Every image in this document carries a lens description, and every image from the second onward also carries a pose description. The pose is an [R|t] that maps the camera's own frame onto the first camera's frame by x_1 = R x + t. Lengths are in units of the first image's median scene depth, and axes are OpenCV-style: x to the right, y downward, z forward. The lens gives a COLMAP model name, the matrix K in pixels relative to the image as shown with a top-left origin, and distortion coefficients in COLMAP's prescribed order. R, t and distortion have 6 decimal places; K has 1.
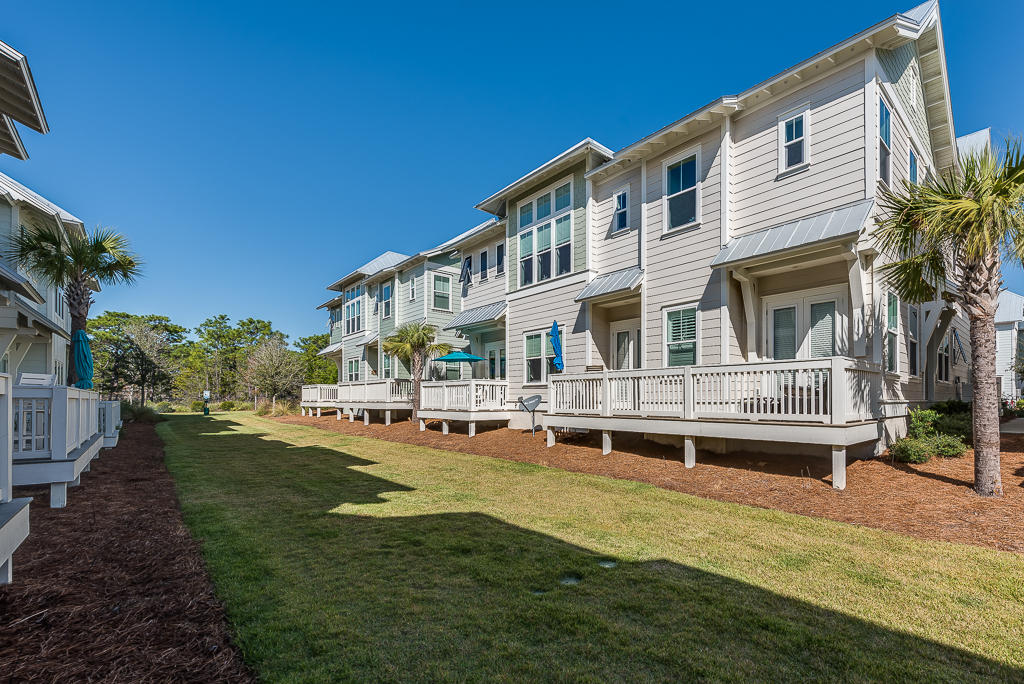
lens RADIAL K [[415.3, 0, 499.0], [0, 415.3, 335.3], [0, 0, 1]] dist [0.001174, -0.000128]
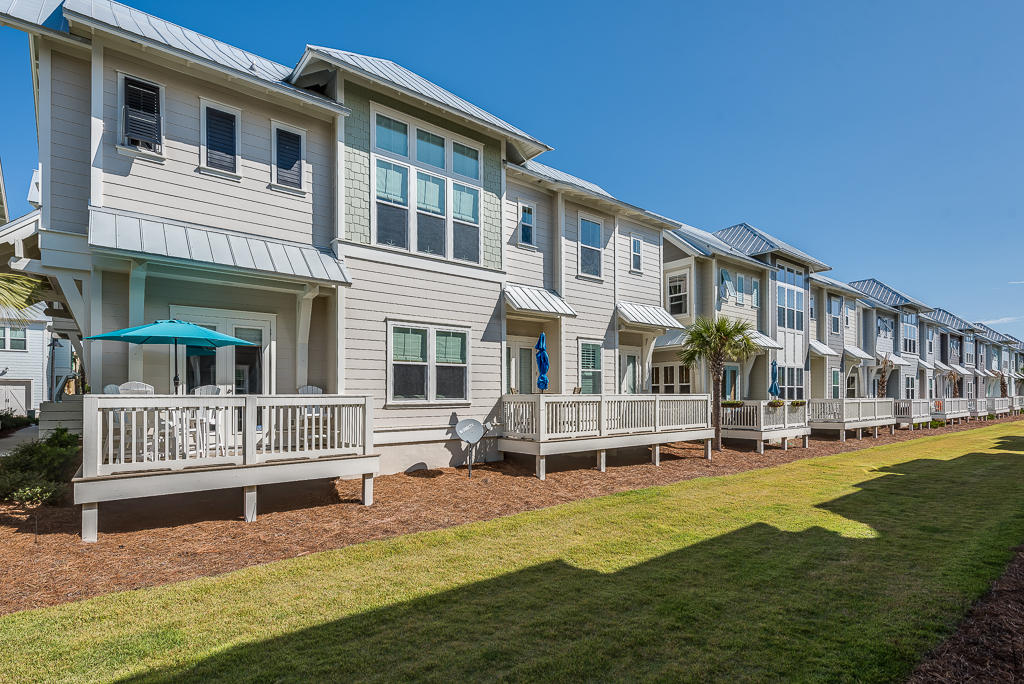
lens RADIAL K [[506.1, 0, 512.0], [0, 506.1, 342.0], [0, 0, 1]] dist [0.002568, -0.000207]
pose [[0.016070, 0.159125, 0.987128, -0.748981], [-0.105151, 0.982050, -0.156594, 0.137838], [-0.994326, -0.101281, 0.032514, 0.893435]]
